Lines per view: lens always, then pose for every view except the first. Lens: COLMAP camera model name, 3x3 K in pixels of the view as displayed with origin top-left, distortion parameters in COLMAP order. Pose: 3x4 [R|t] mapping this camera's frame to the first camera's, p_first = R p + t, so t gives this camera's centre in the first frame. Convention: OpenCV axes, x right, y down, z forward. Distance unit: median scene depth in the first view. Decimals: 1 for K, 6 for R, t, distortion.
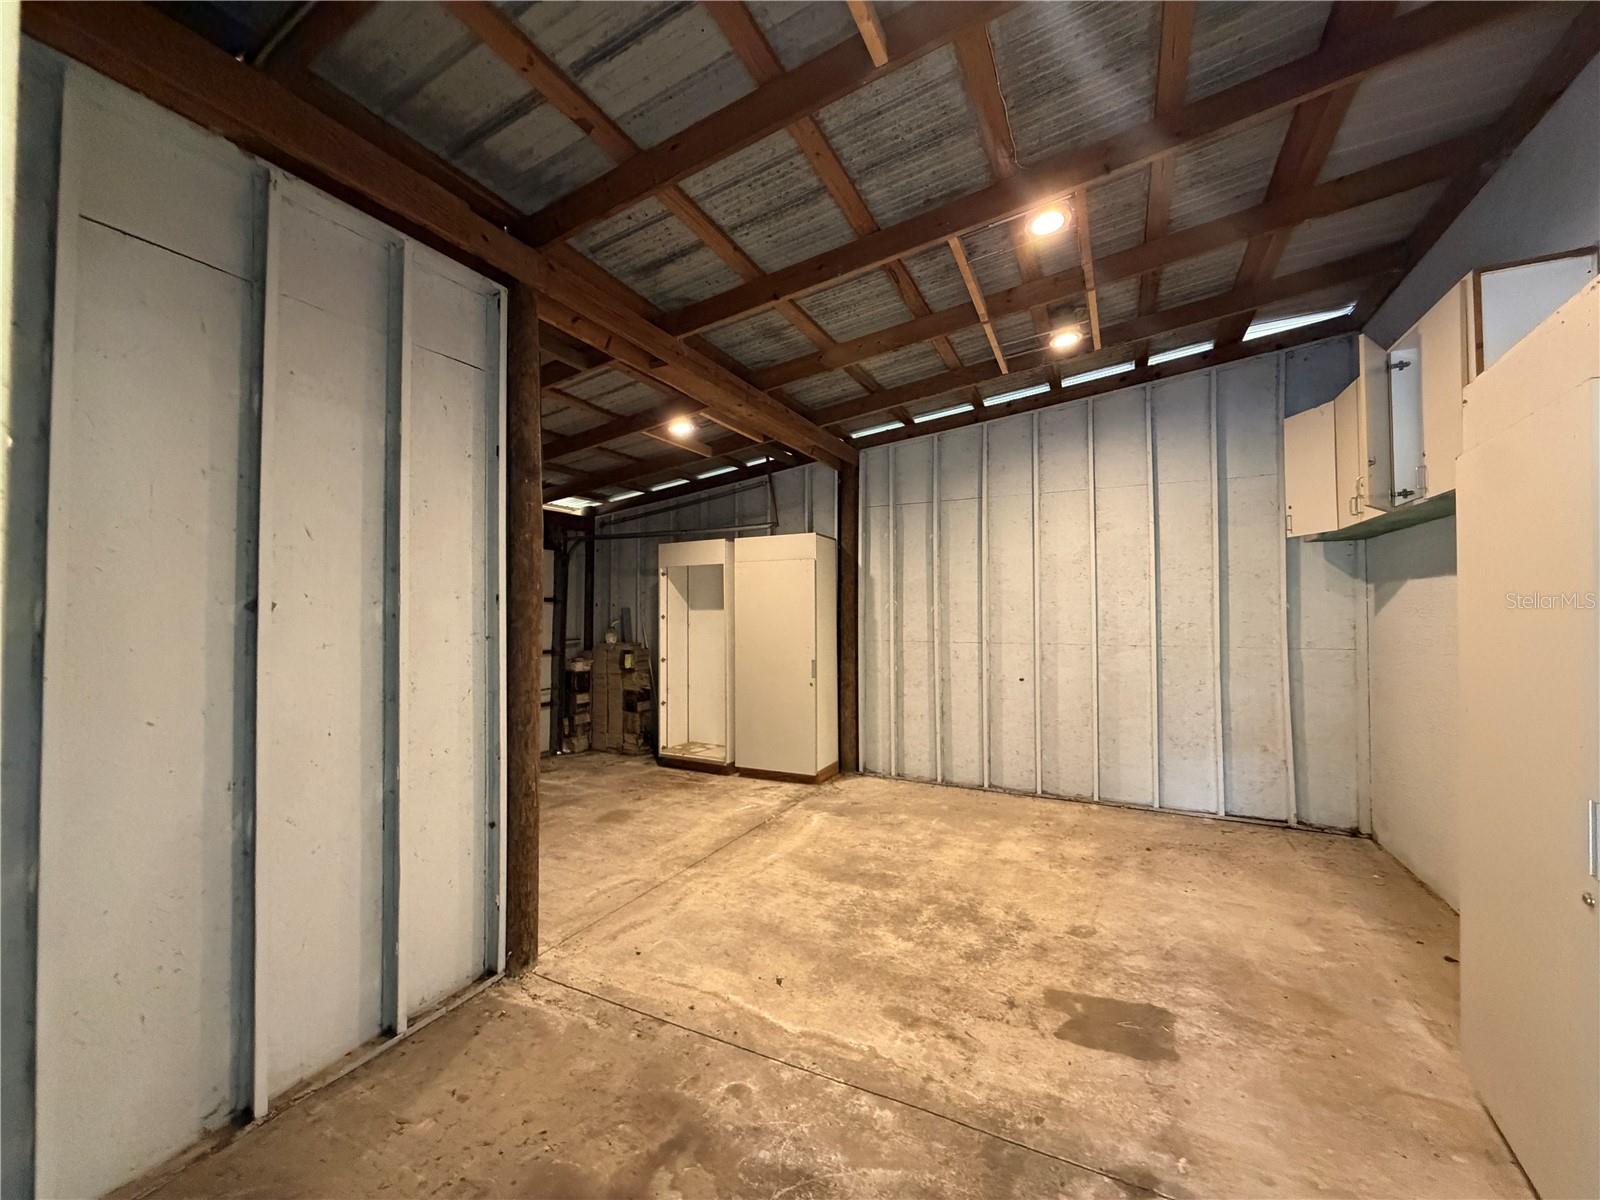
lens RADIAL K [[635.8, 0, 798.9], [0, 635.8, 598.8], [0, 0, 1]] dist [-0.000475, -0.000089]
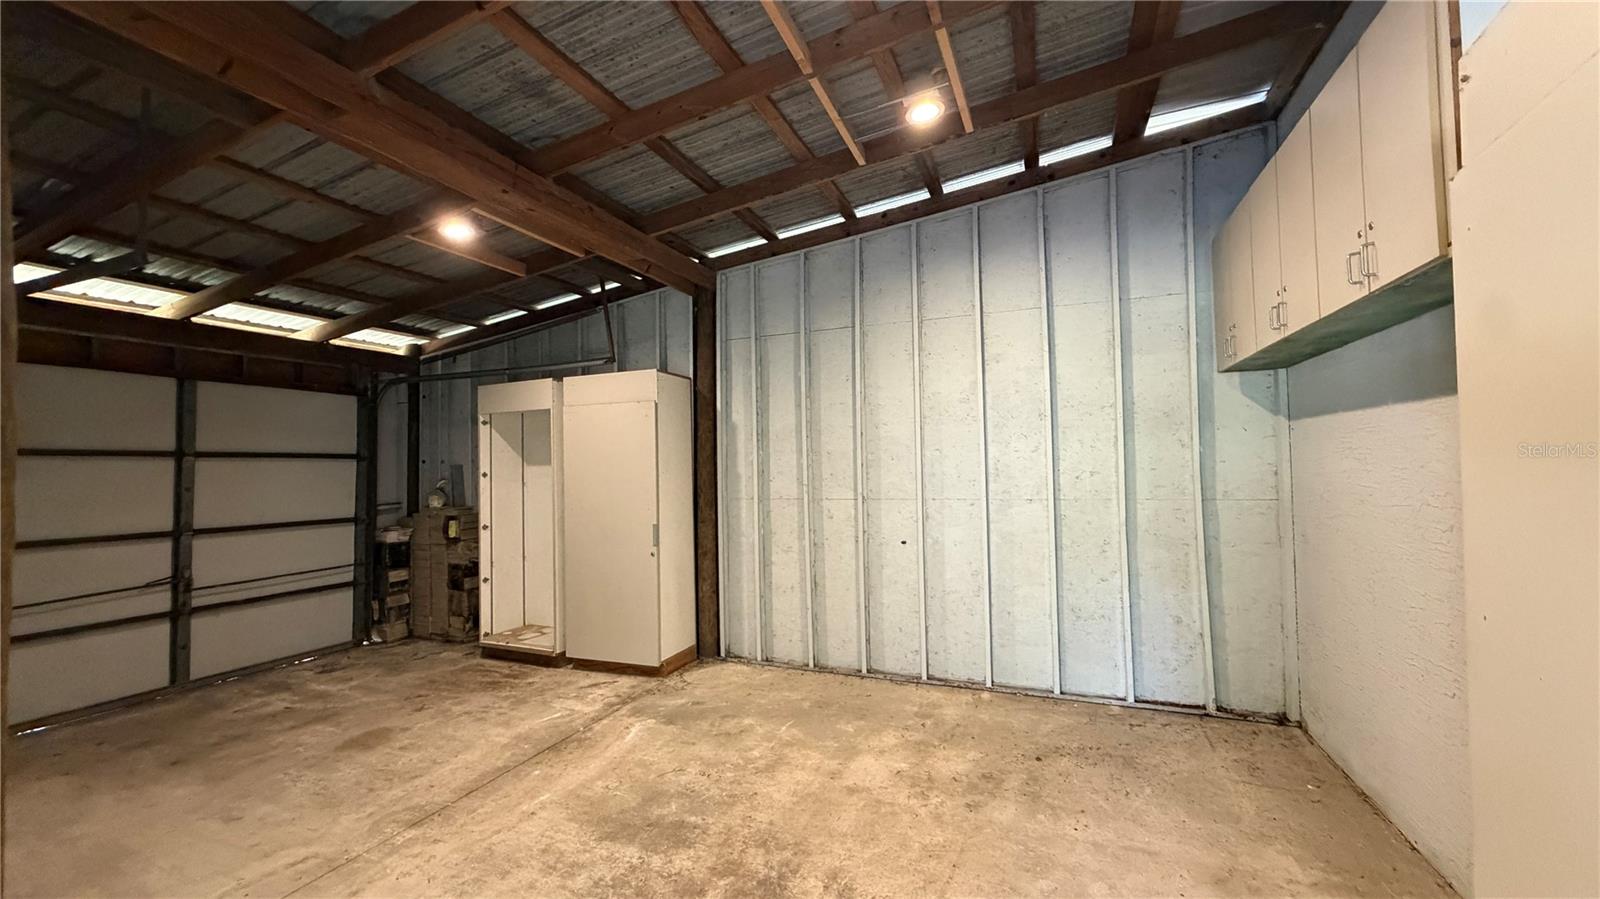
lens RADIAL K [[634.6, 0, 798.1], [0, 634.6, 448.8], [0, 0, 1]] dist [-0.000862, 0.000475]
pose [[0.996648, -0.014158, 0.080577, 0.199992], [0.014737, 0.999870, -0.006598, 0.010018], [-0.080473, 0.007763, 0.996727, 0.242581]]
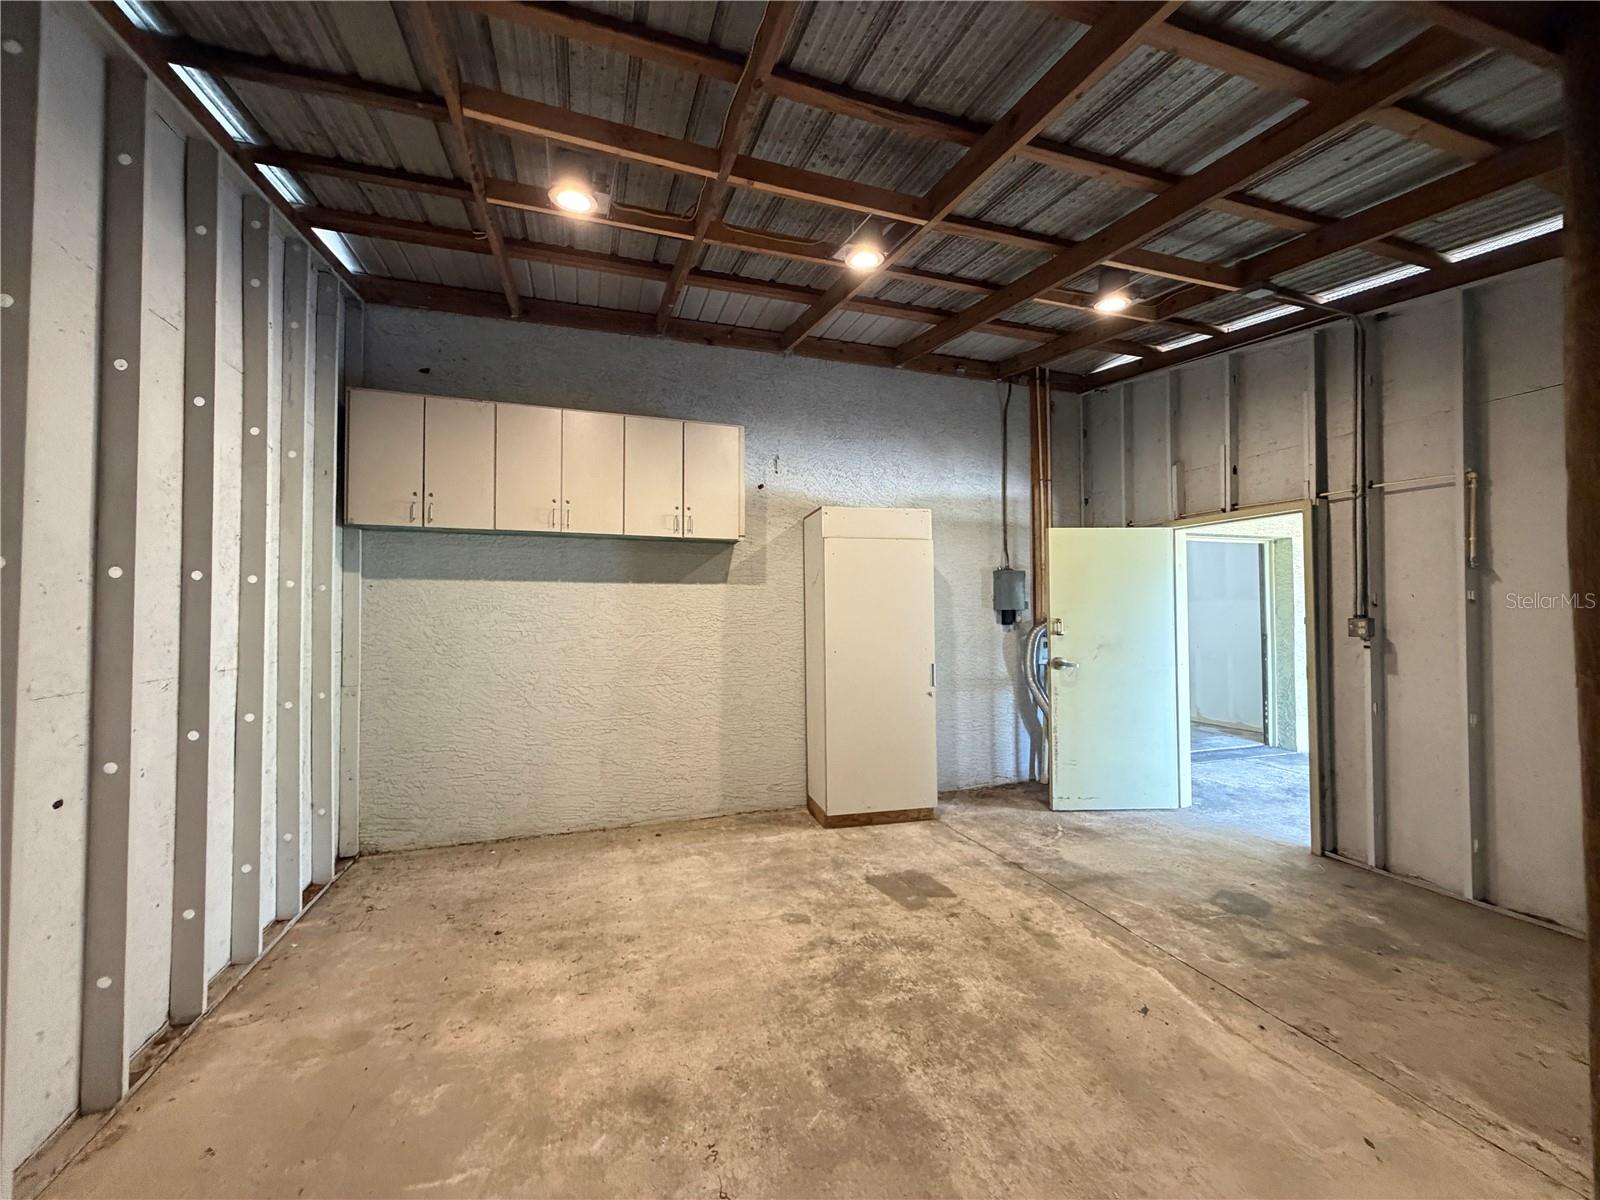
lens RADIAL K [[635.8, 0, 800.2], [0, 635.8, 600.9], [0, 0, 1]] dist [-0.000475, -0.000089]
pose [[-0.707919, 0.016921, 0.706091, -0.218845], [-0.011139, 0.999321, -0.035116, 0.038922], [-0.706206, -0.032725, -0.707250, 1.321444]]
